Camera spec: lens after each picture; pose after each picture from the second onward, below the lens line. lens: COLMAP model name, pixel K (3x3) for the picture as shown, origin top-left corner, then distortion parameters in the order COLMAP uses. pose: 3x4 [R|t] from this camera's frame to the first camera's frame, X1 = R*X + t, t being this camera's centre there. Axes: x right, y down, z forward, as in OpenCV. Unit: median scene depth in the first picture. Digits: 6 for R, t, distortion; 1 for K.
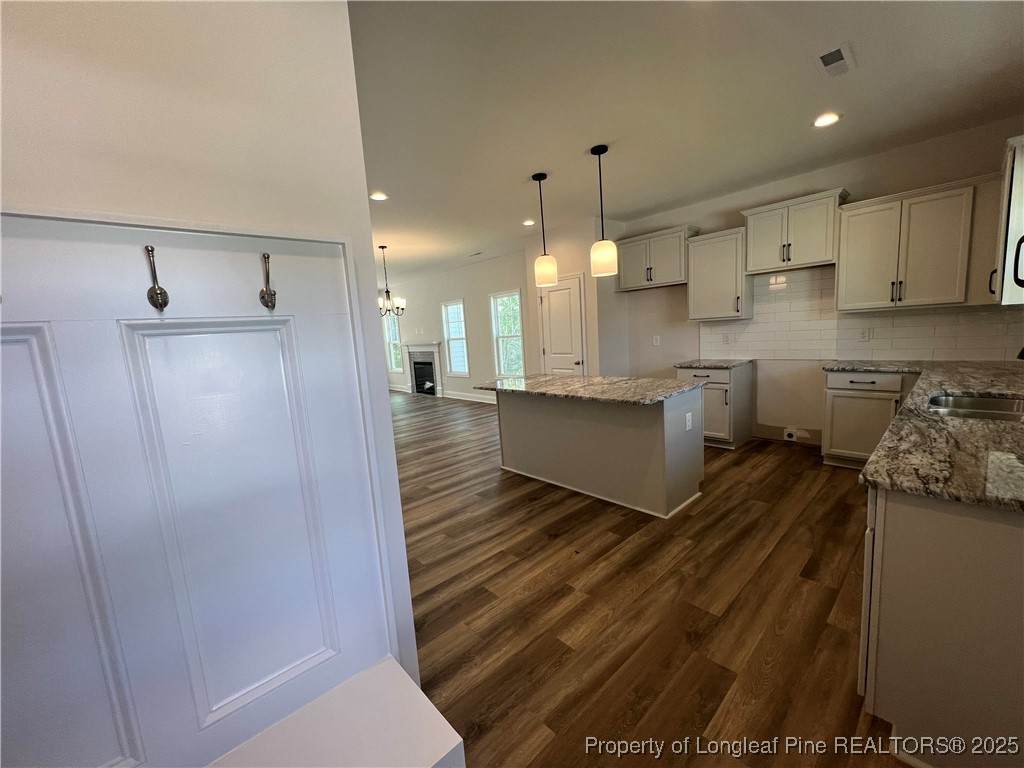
lens RADIAL K [[409.0, 0, 512.0], [0, 409.0, 384.0], [0, 0, 1]] dist [0.008615, -0.000089]
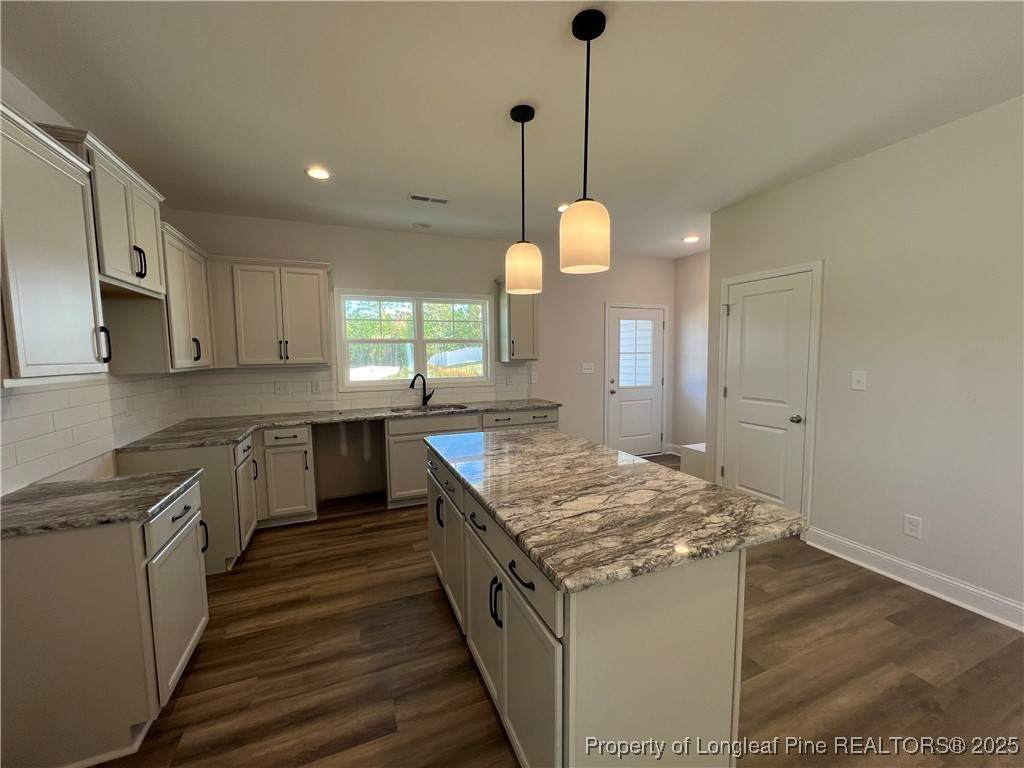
lens RADIAL K [[409.0, 0, 512.0], [0, 409.0, 384.0], [0, 0, 1]] dist [0.008615, -0.000089]
pose [[-0.938438, 0.050377, 0.341754, 0.014059], [0.117123, 0.977112, 0.177579, -0.243665], [-0.324987, 0.206674, -0.922859, 1.700326]]
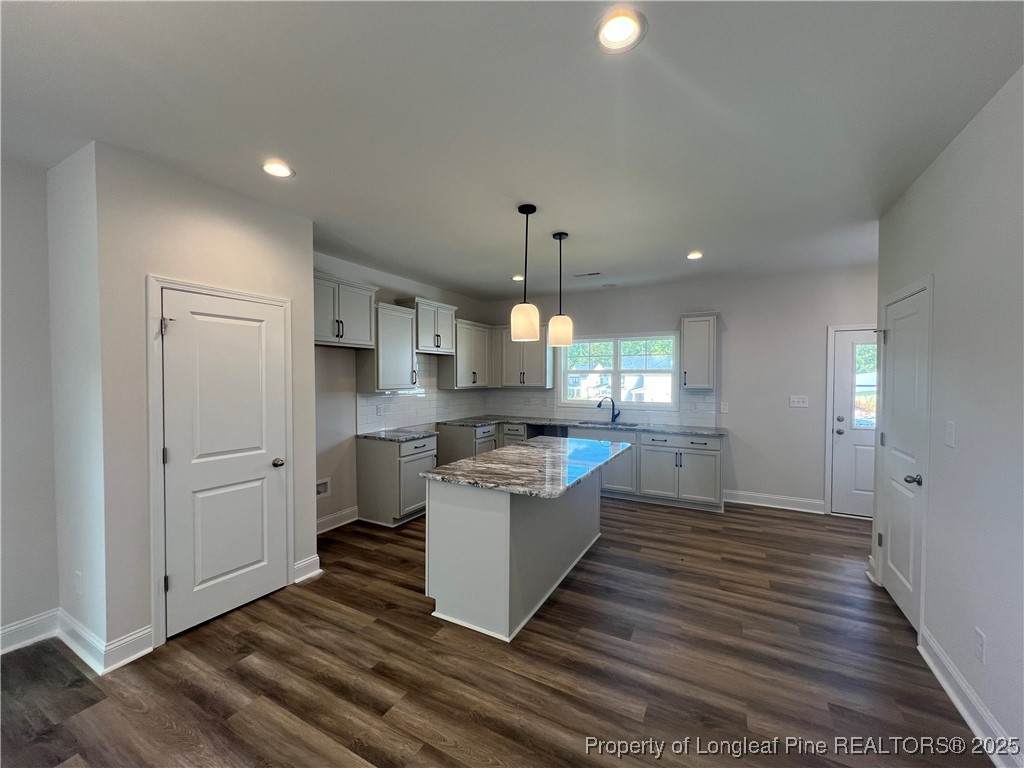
lens RADIAL K [[409.0, 0, 512.0], [0, 409.0, 384.0], [0, 0, 1]] dist [0.008615, -0.000089]
pose [[-0.326567, 0.047922, 0.943958, -0.757469], [0.143999, 0.989578, -0.000421, -0.186492], [-0.934140, 0.135792, -0.330064, 1.503734]]
